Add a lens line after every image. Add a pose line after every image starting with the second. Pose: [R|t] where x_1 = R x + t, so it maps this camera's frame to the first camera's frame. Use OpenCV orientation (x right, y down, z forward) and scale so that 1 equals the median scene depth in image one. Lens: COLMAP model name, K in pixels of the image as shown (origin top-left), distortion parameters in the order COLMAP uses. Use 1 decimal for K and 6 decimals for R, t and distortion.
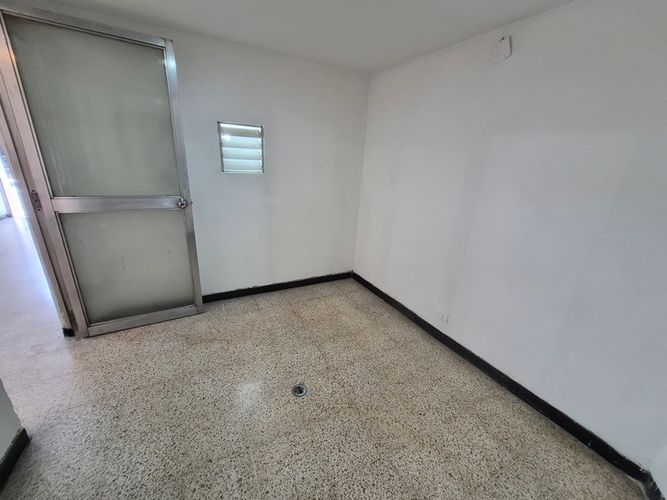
lens RADIAL K [[263.6, 0, 330.8], [0, 263.6, 248.9], [0, 0, 1]] dist [-0.002136, -0.000248]
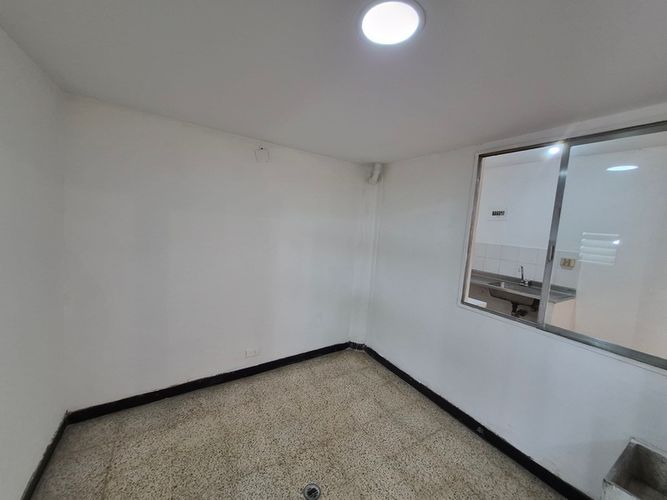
lens RADIAL K [[263.6, 0, 330.8], [0, 263.6, 248.9], [0, 0, 1]] dist [-0.002136, -0.000248]
pose [[-0.090211, -0.158100, 0.983294, -0.712463], [0.252795, 0.951348, 0.176157, -0.314716], [-0.963305, 0.264463, -0.045855, 0.629423]]
